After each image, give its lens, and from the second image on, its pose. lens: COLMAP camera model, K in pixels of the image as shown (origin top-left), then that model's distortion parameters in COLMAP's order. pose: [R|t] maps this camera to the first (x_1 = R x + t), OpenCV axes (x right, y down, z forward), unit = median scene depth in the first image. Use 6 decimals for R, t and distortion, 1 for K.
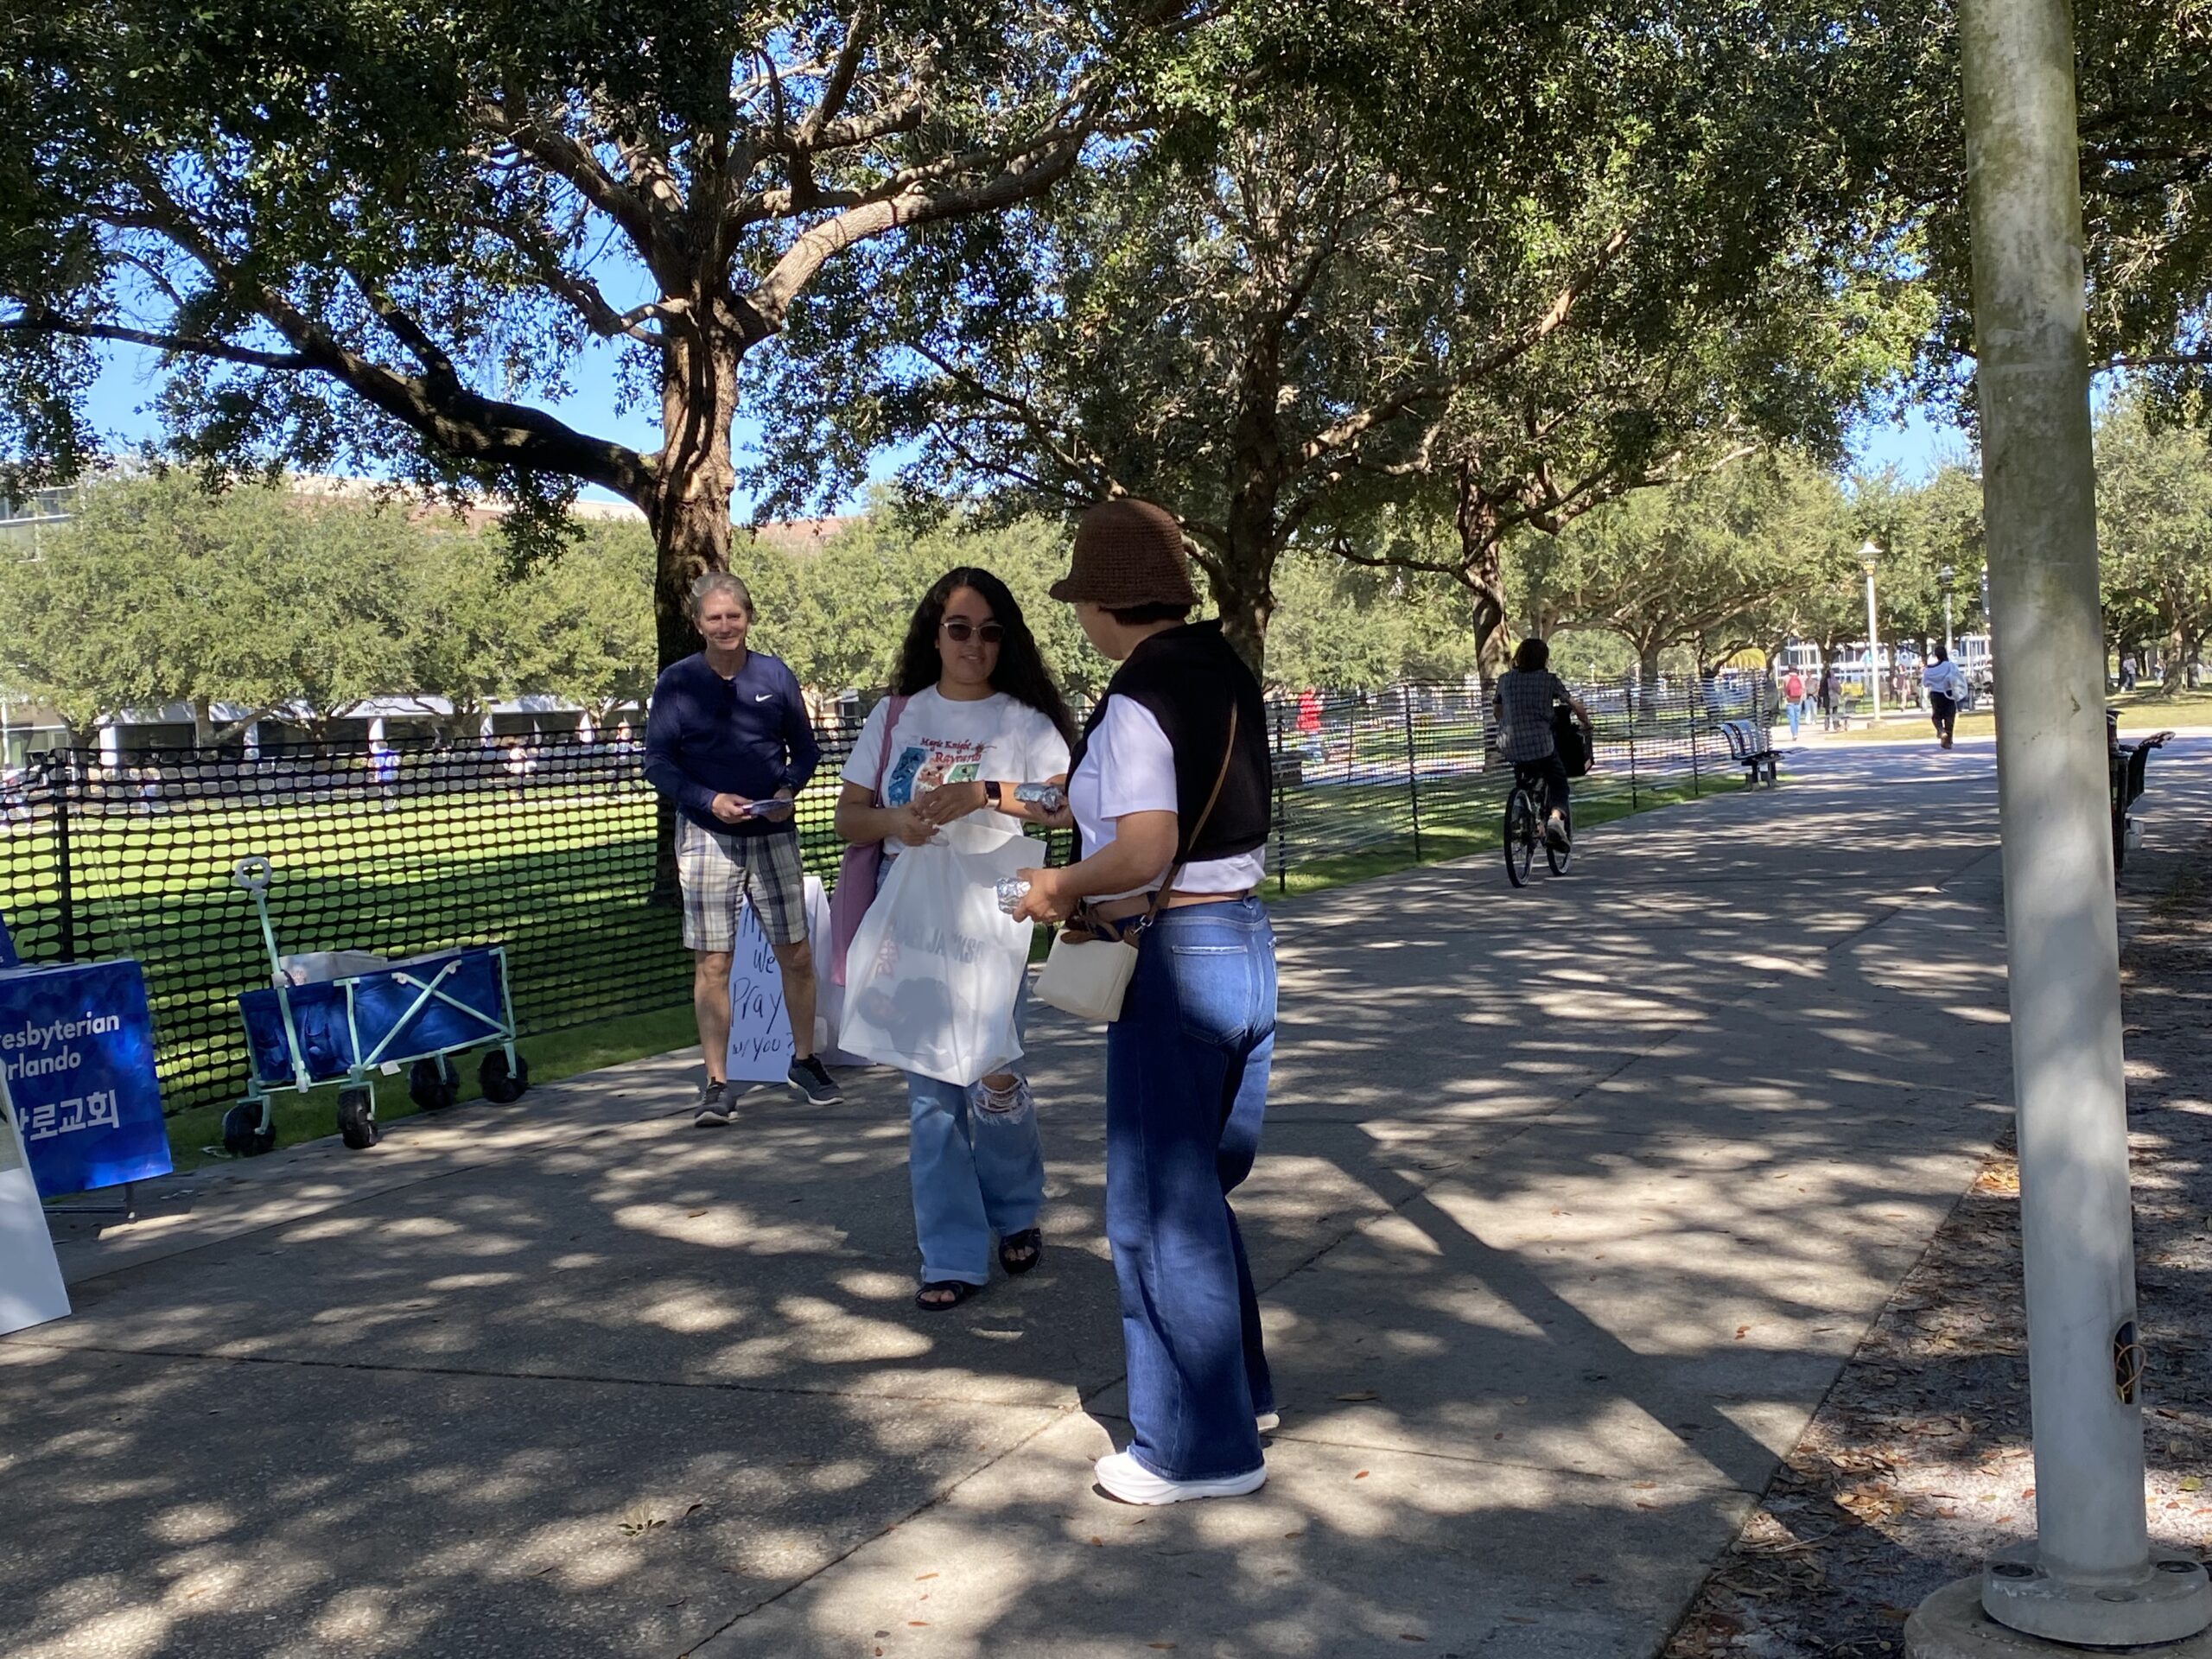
lens RADIAL K [[2590.6, 0, 1110.7], [0, 2590.6, 835.8], [0, 0, 1]] dist [0.171809, -0.508008]
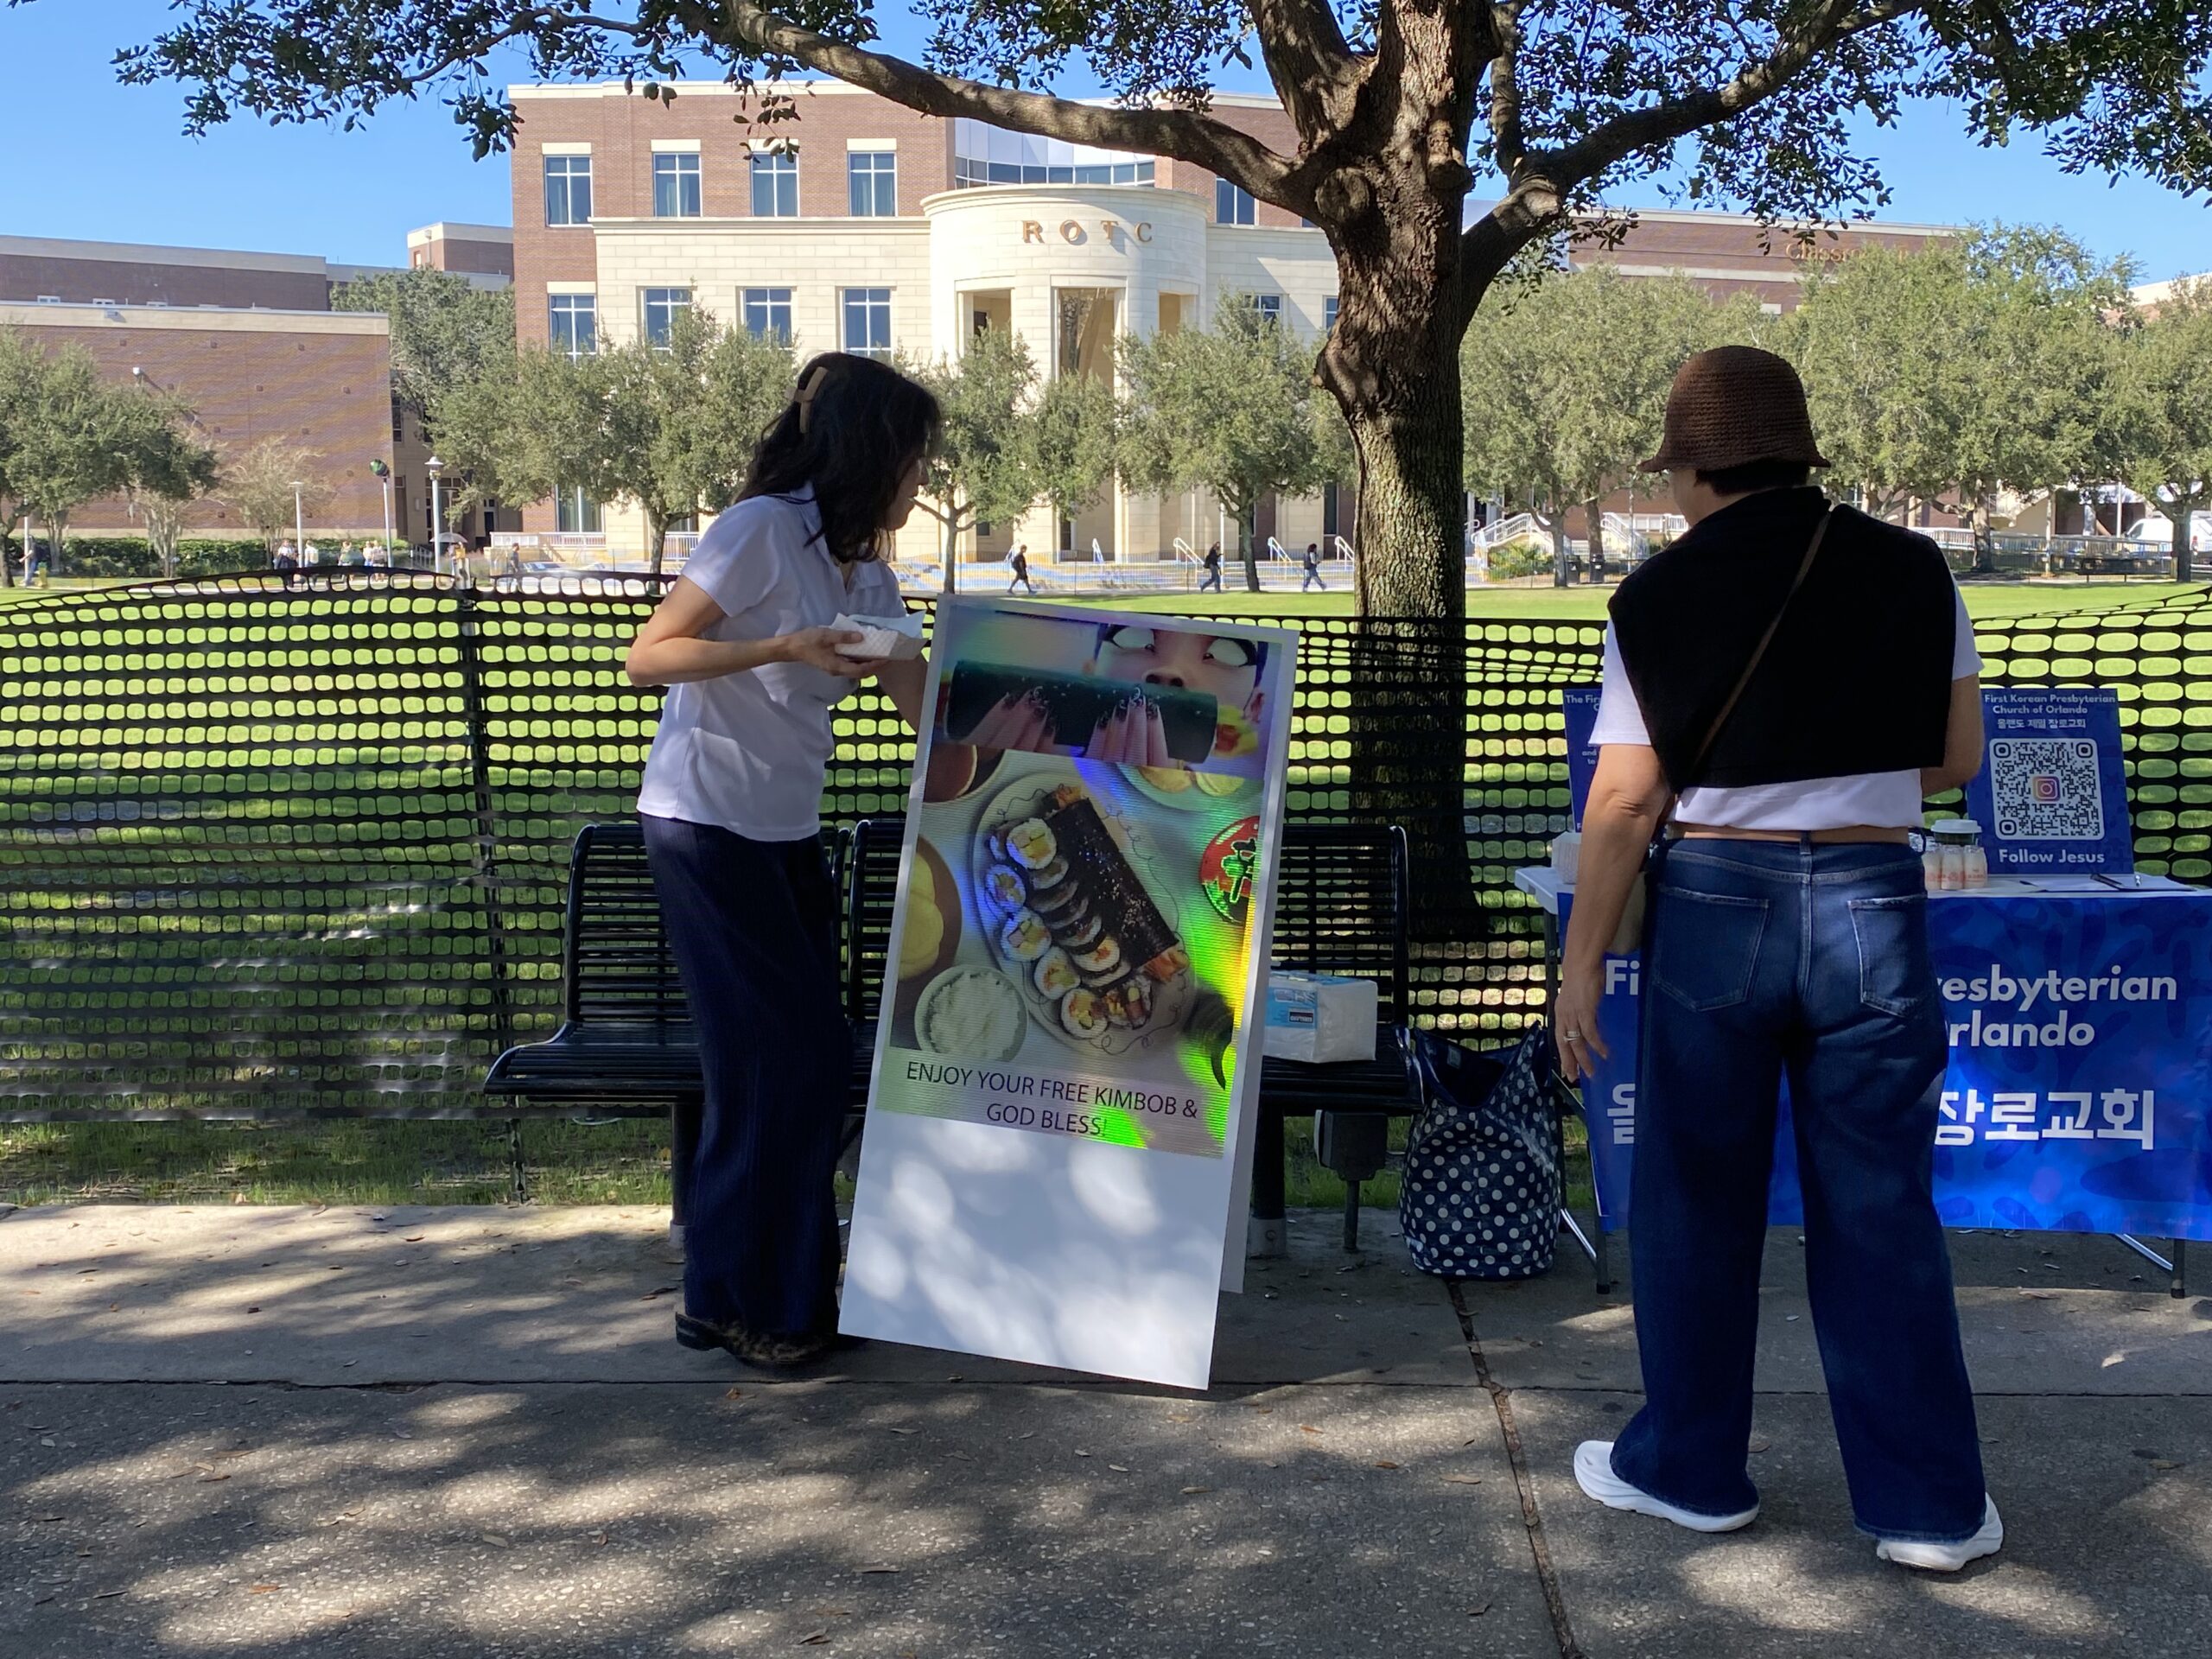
lens RADIAL K [[2332.0, 0, 1129.7], [0, 2332.0, 814.8], [0, 0, 1]] dist [0.143952, -0.373687]
pose [[0.381836, 0.155972, -0.910974, 0.015729], [-0.057797, 0.987758, 0.144893, -0.014866], [0.922421, -0.002674, 0.386177, 0.205693]]
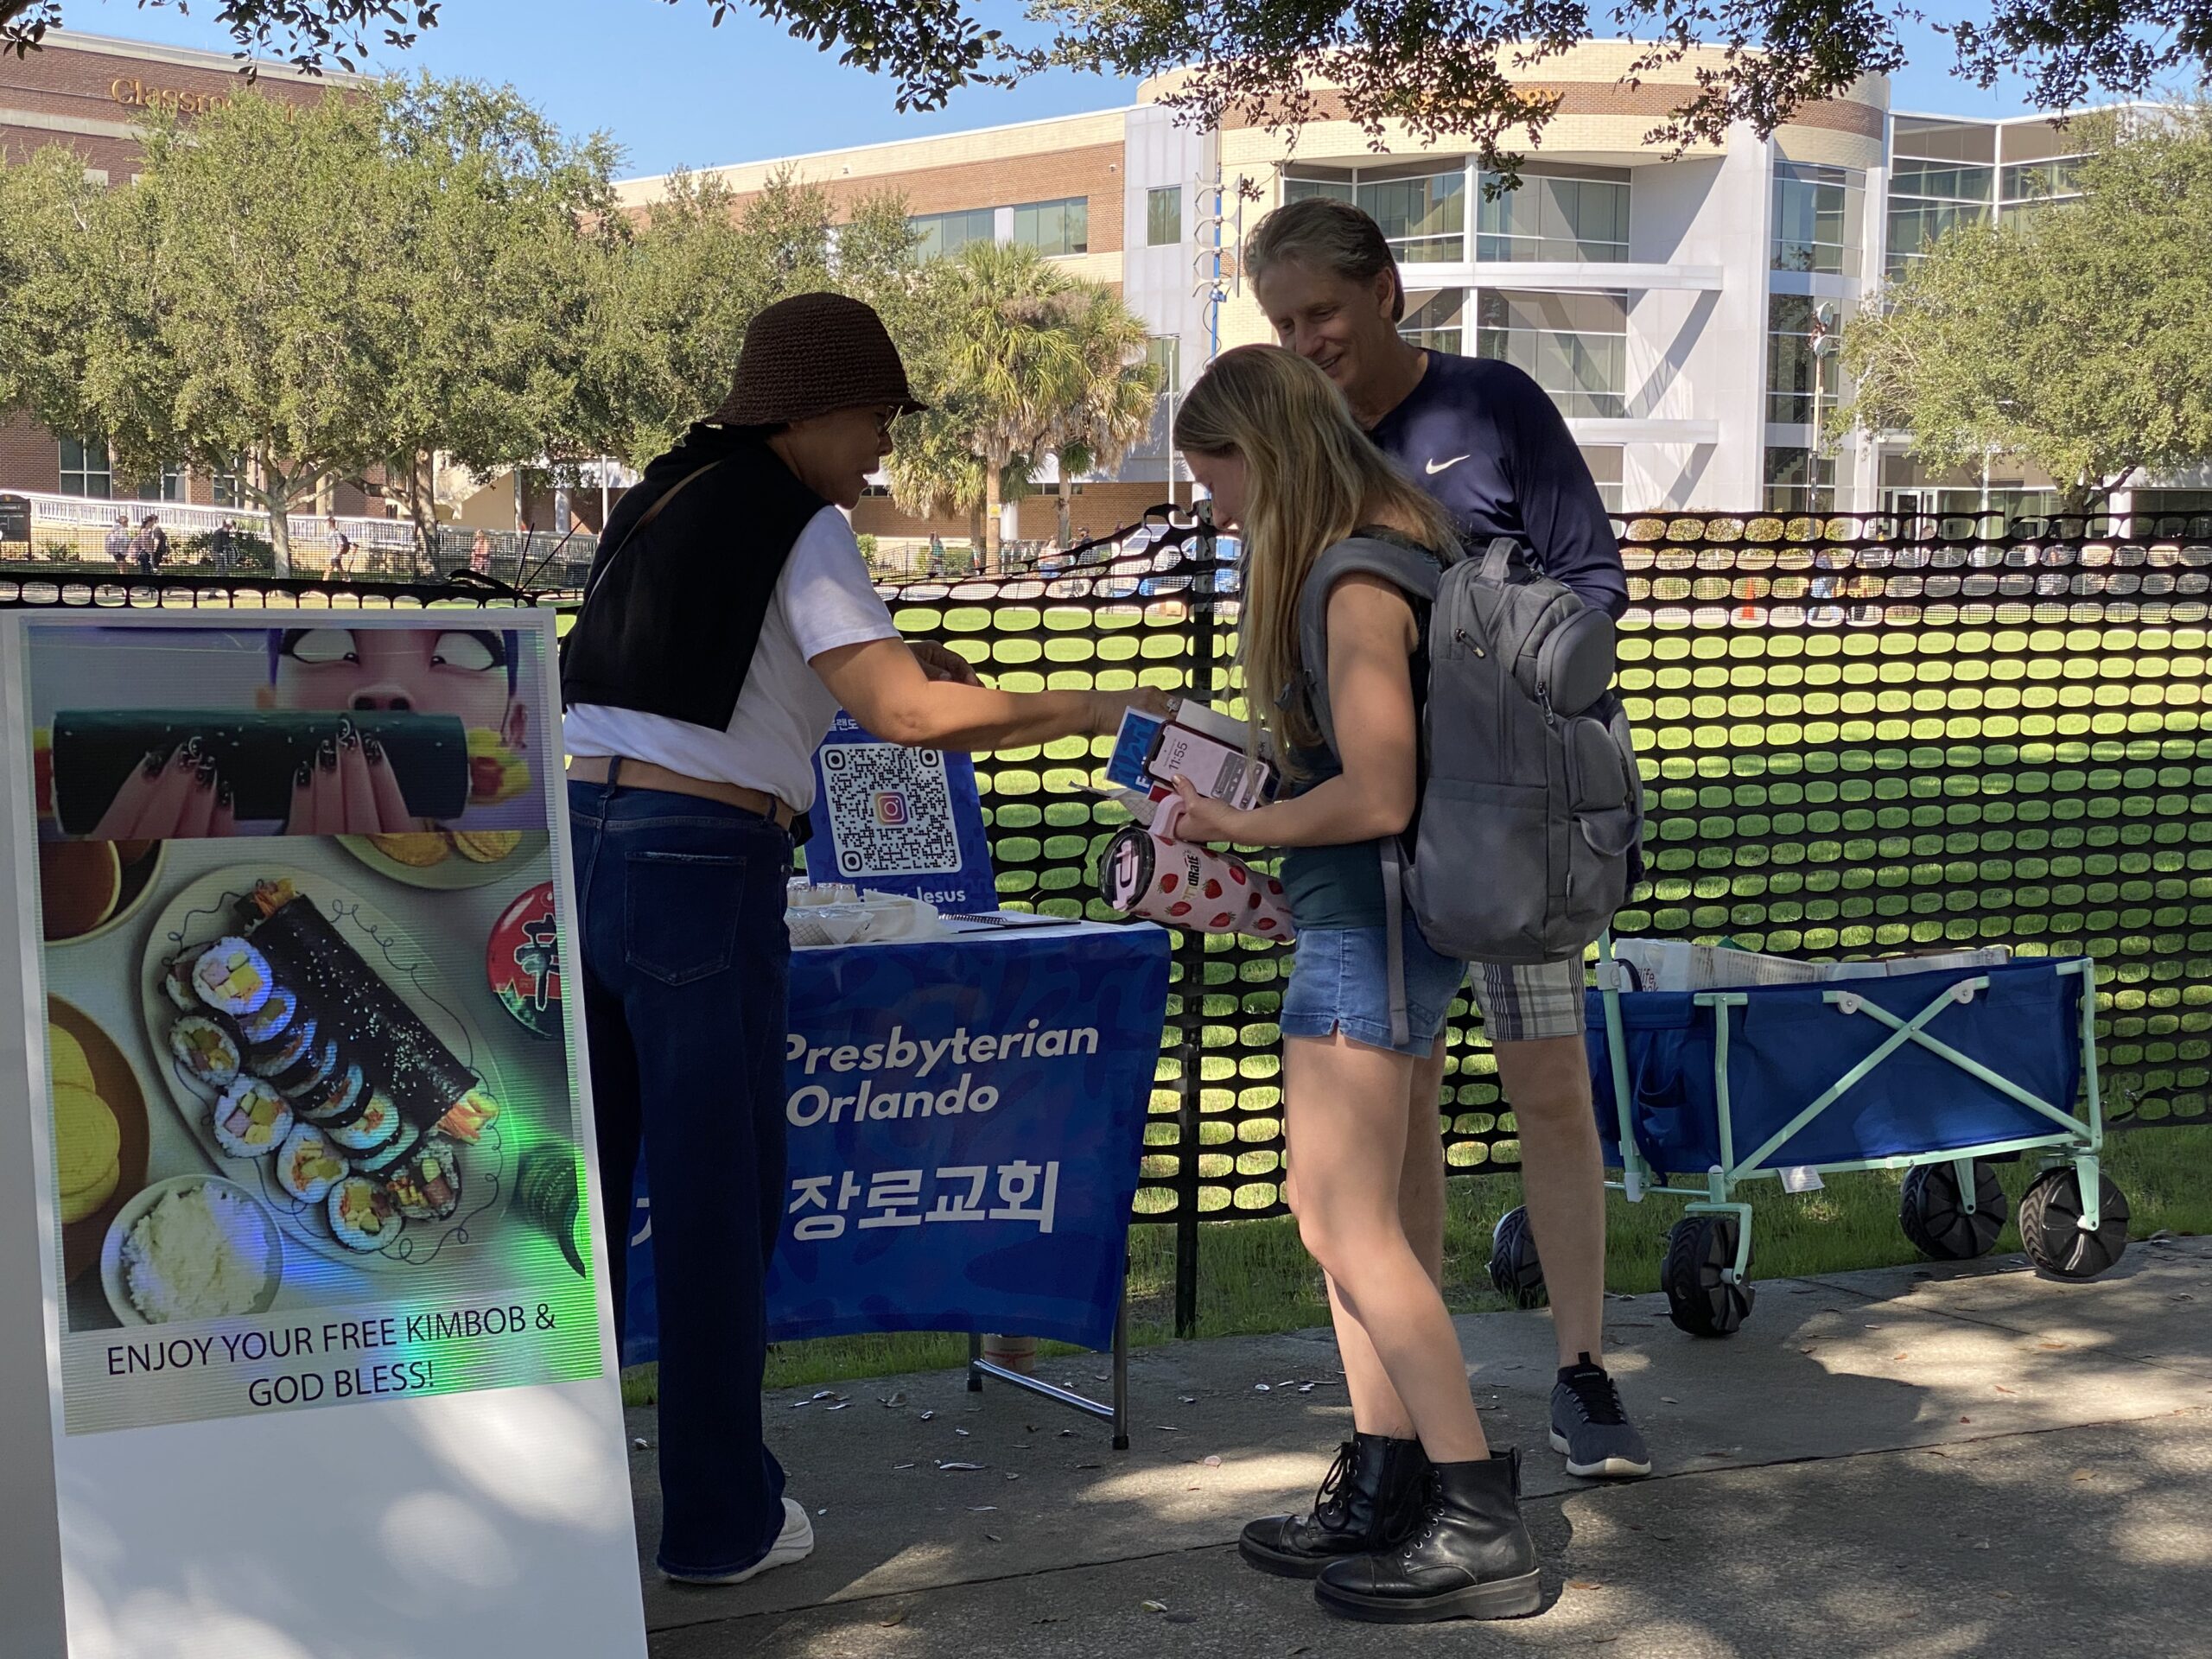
lens RADIAL K [[3626.0, 0, 1075.2], [0, 3626.0, 851.4], [0, 0, 1]] dist [0.110222, -0.022495]
pose [[0.793138, 0.109031, -0.599203, 0.009898], [-0.076495, 0.993888, 0.079595, -0.007953], [0.604219, -0.017294, 0.796631, 0.168846]]
